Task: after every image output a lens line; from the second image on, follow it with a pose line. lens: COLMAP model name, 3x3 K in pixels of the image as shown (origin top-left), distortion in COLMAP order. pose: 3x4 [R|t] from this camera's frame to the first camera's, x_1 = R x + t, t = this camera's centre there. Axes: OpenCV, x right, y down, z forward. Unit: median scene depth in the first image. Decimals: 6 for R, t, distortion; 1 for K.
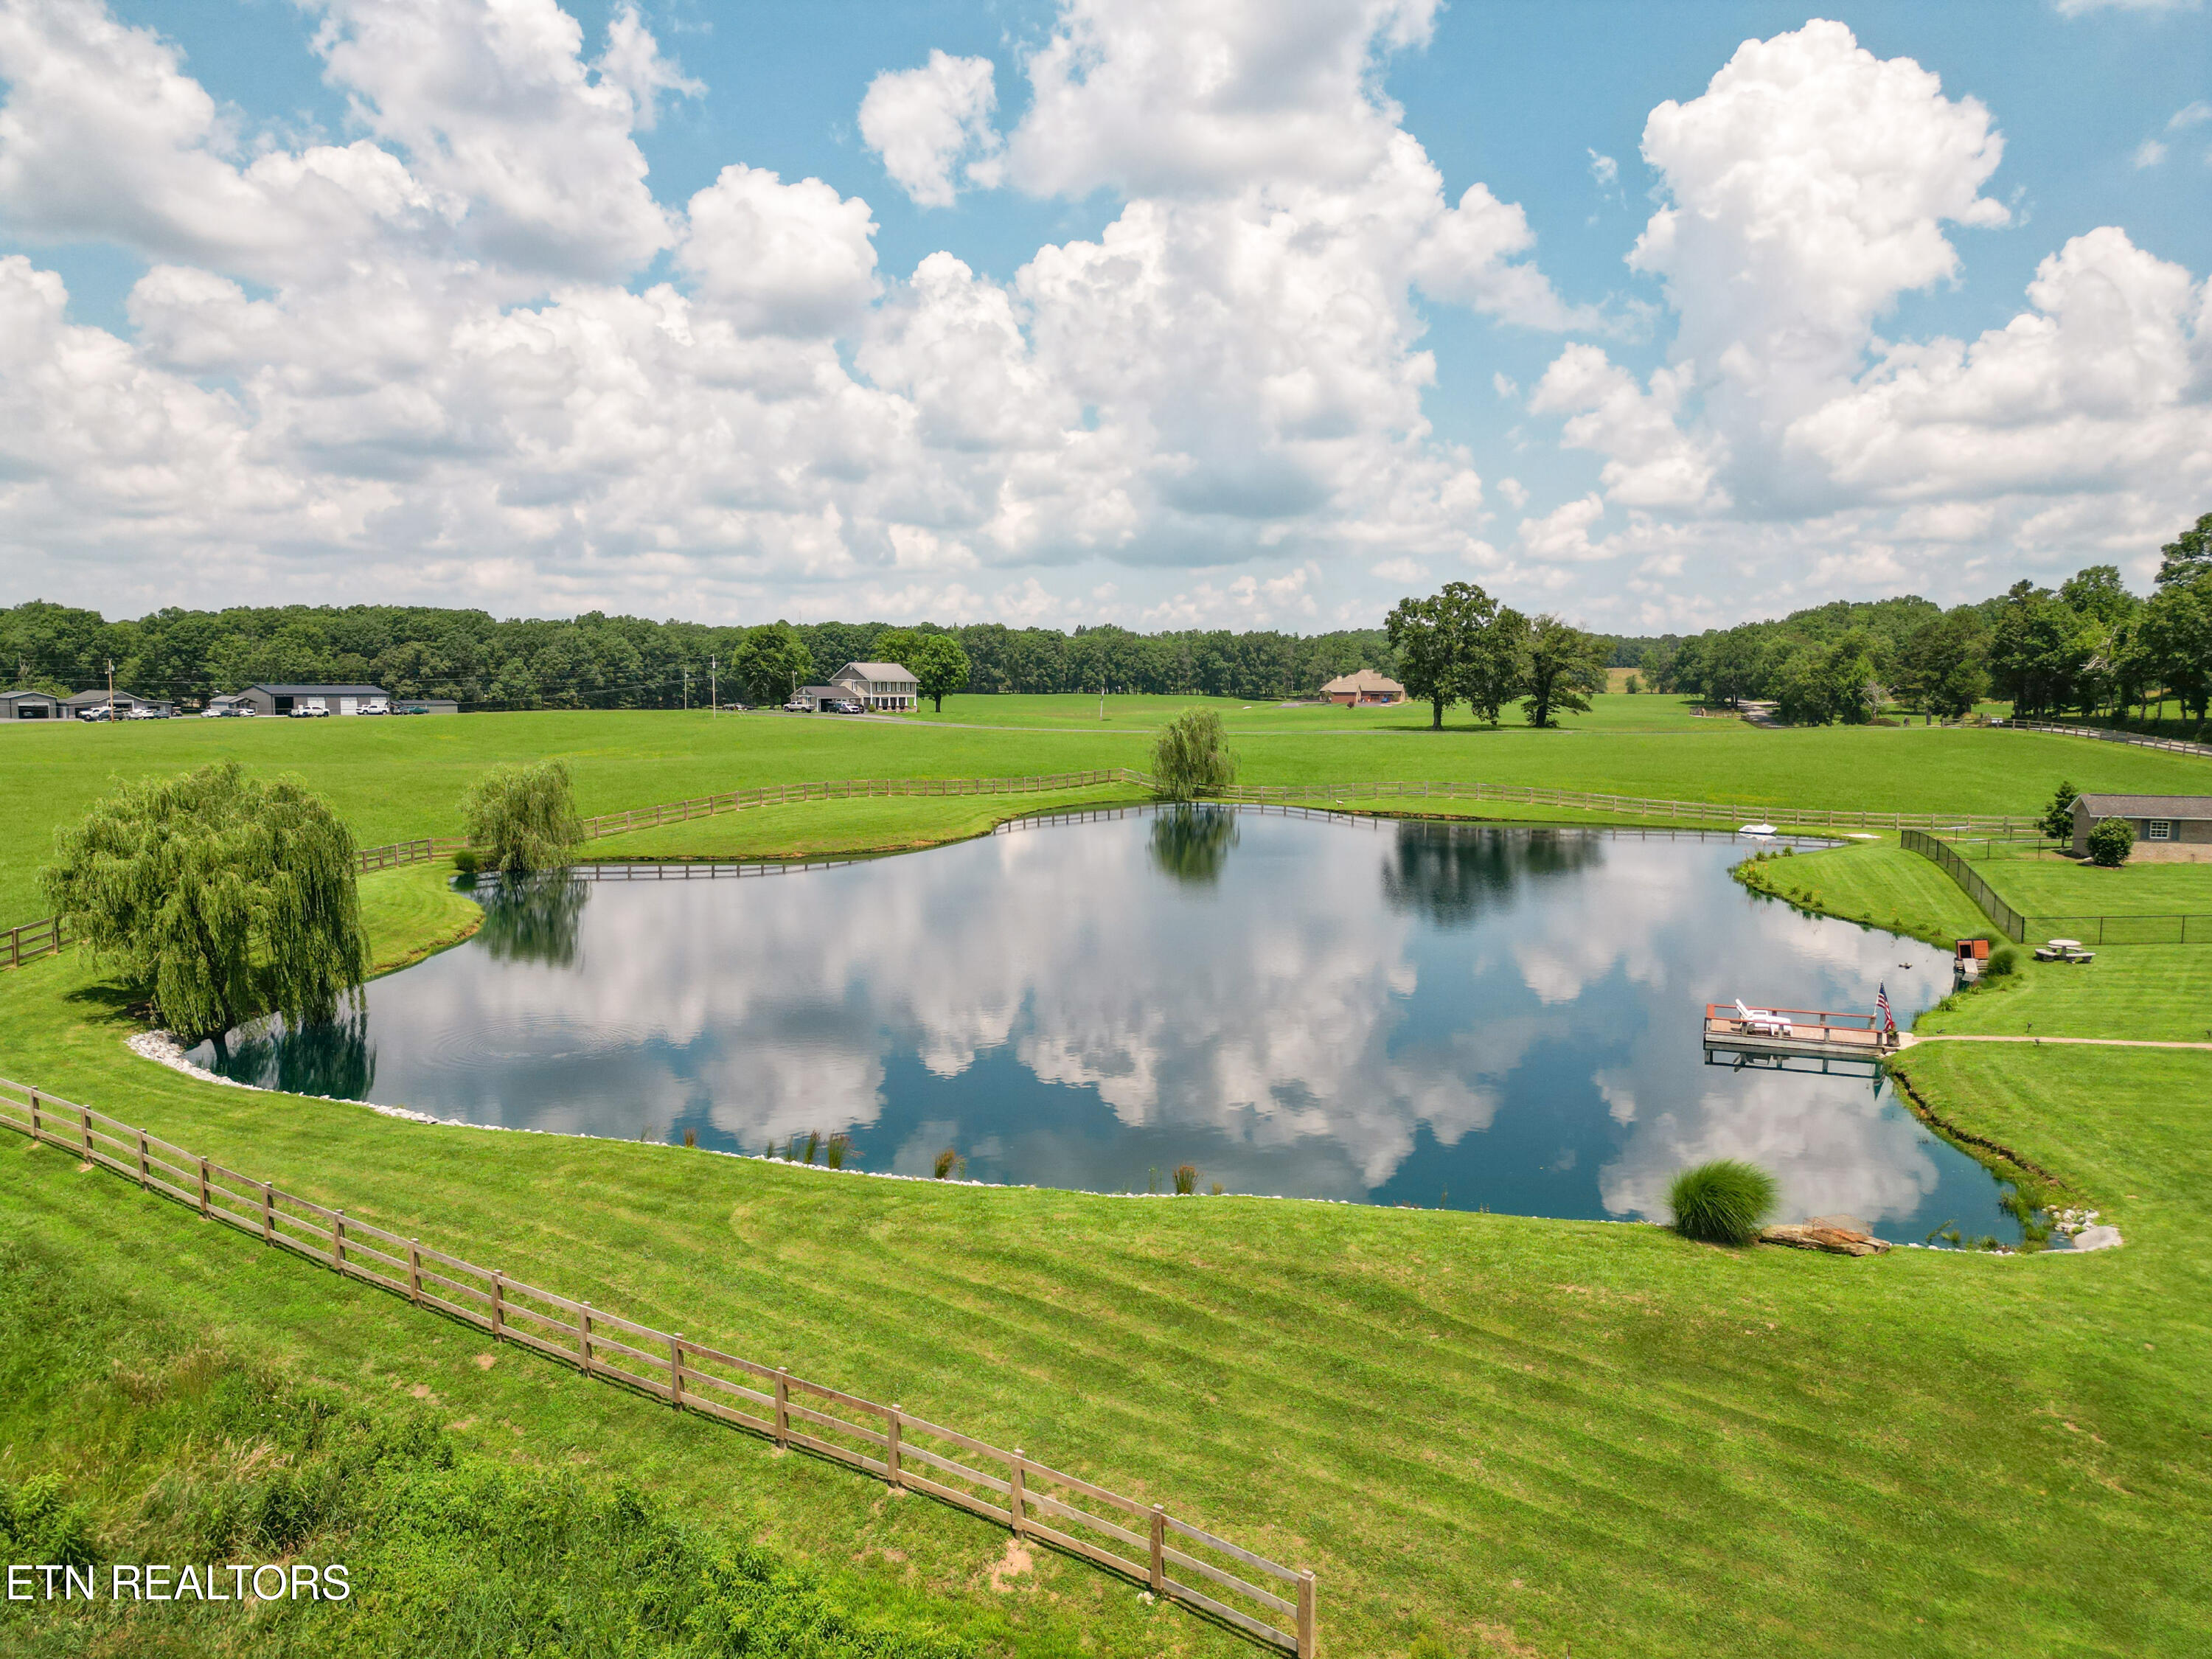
lens RADIAL K [[1553.9, 0, 1106.0], [0, 1553.9, 829.5], [0, 0, 1]] dist [0.086357, -0.098409]
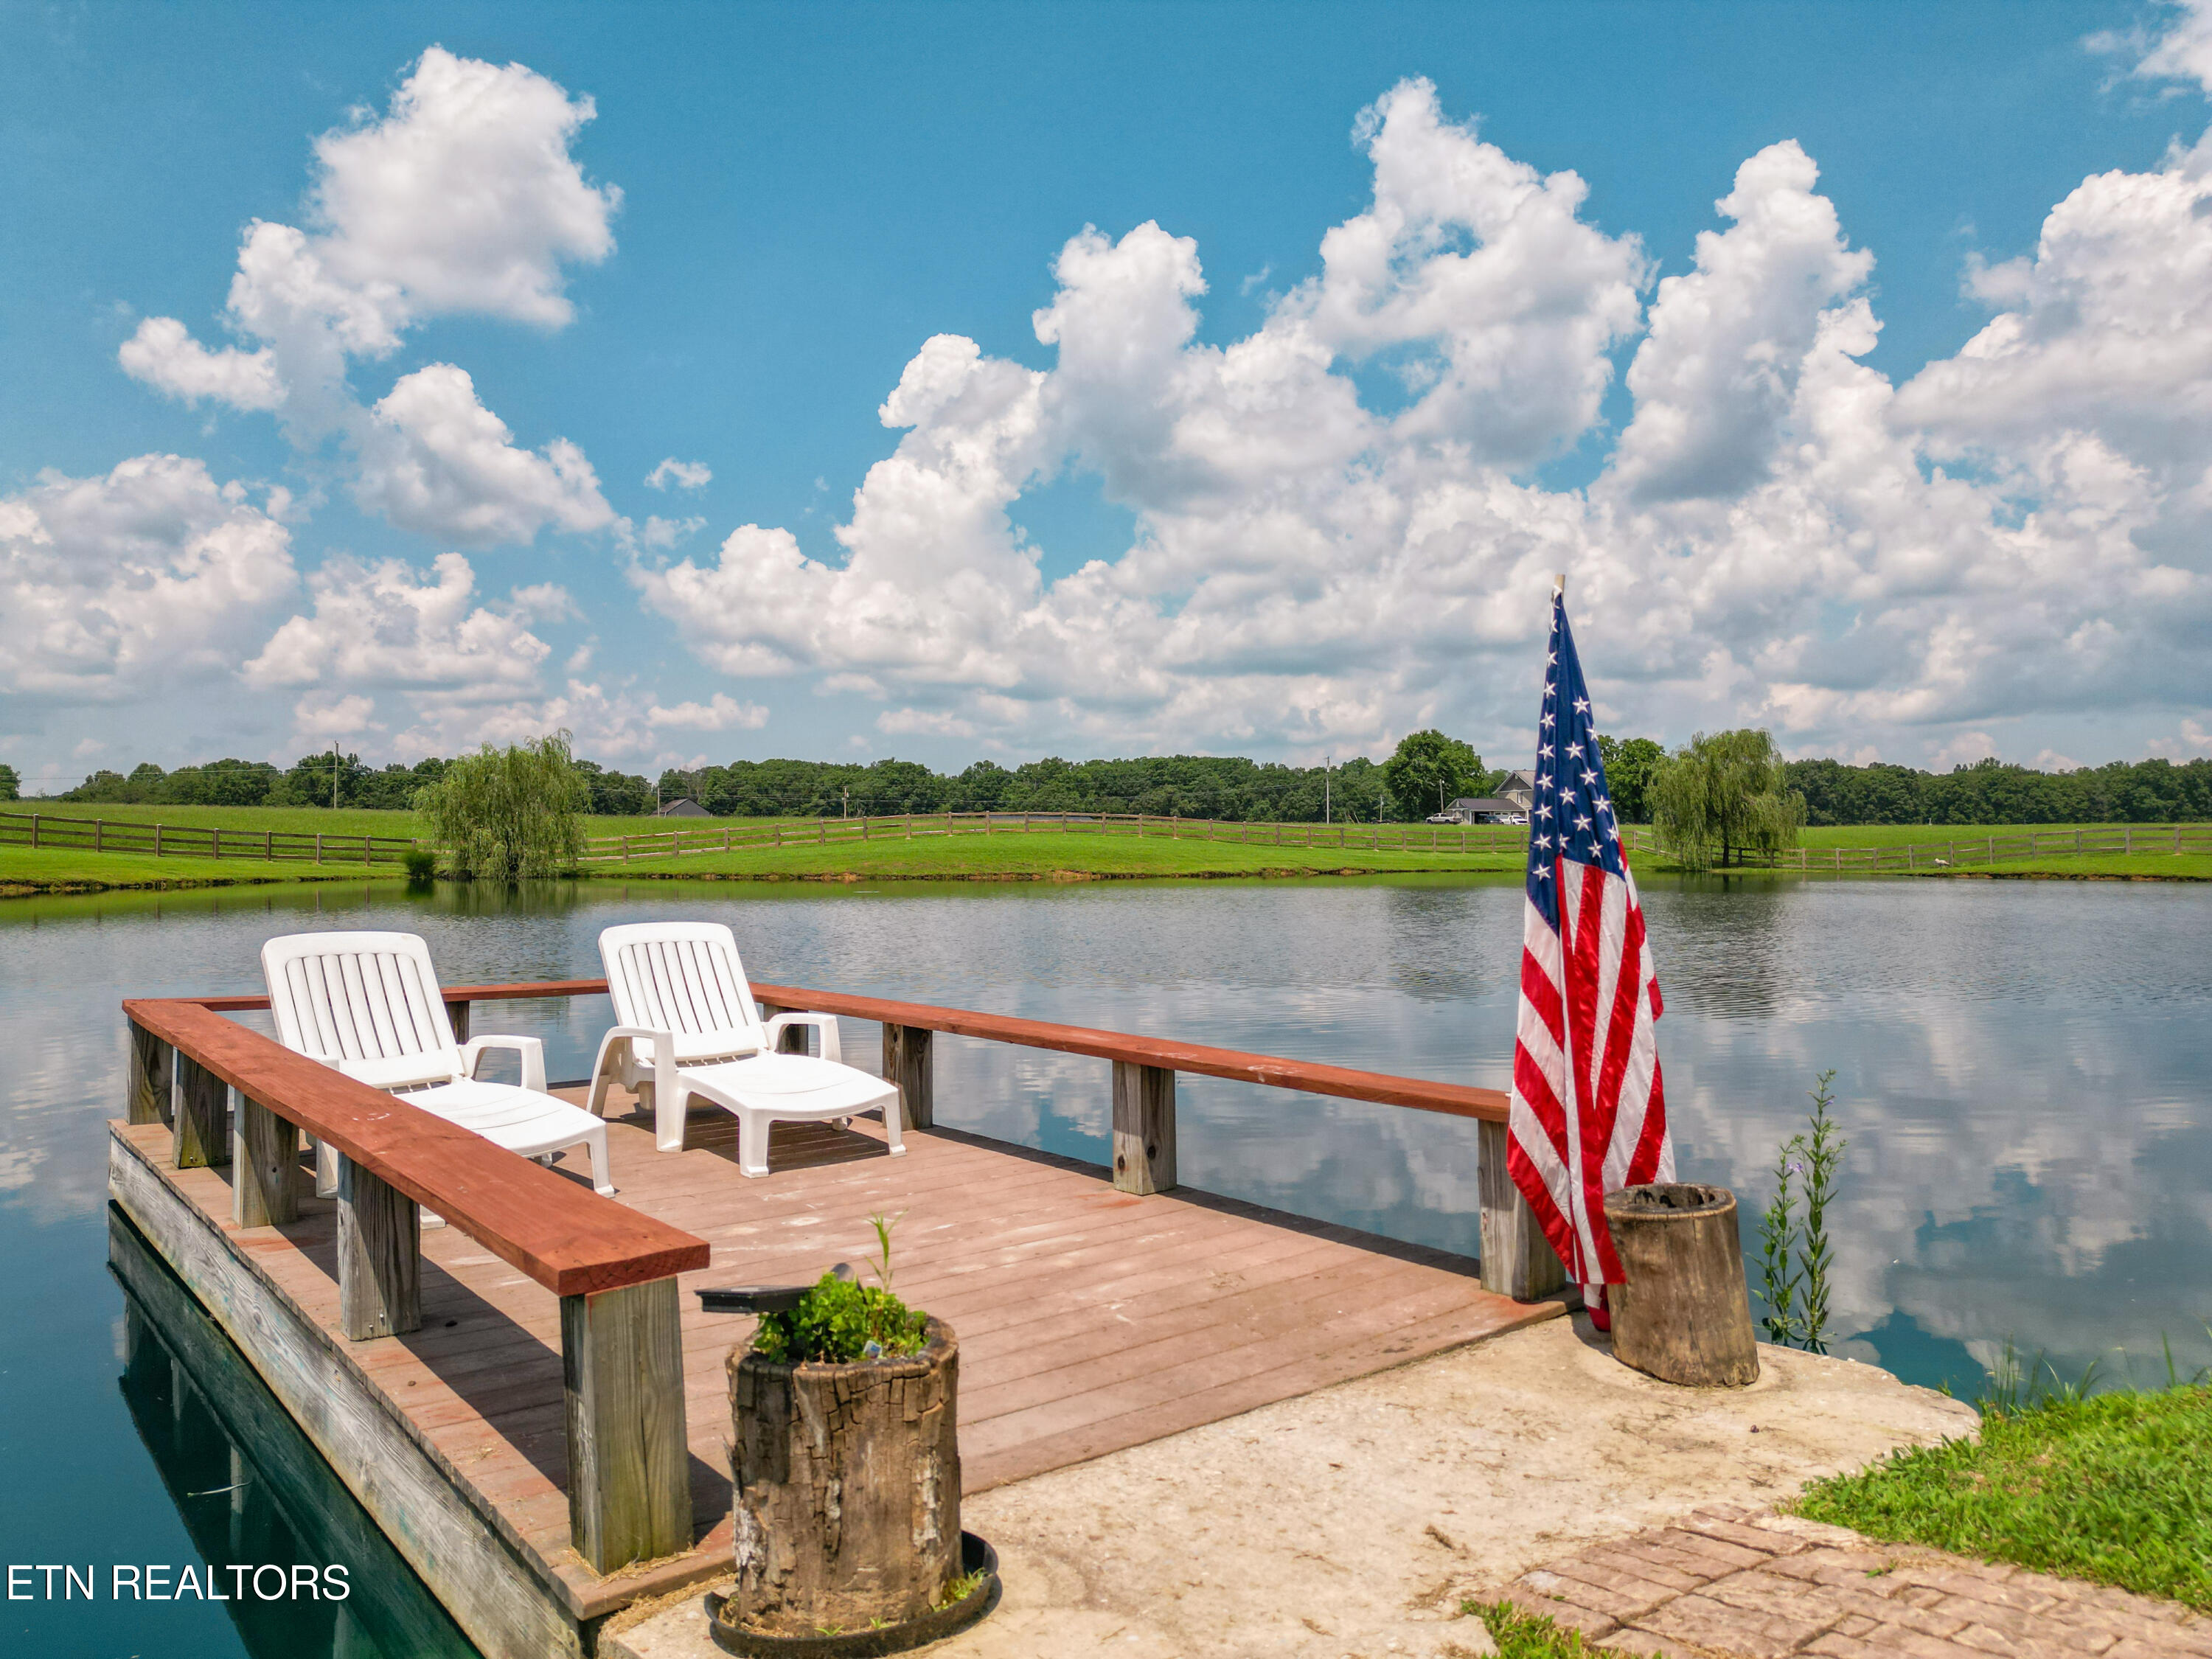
lens RADIAL K [[1547.7, 0, 1106.0], [0, 1547.7, 829.5], [0, 0, 1]] dist [0.079970, -0.081777]
pose [[0.853839, -0.011566, -0.520408, 0.064666], [-0.046410, 0.994080, -0.098239, 0.014405], [0.518463, 0.108032, 0.848248, 0.115883]]
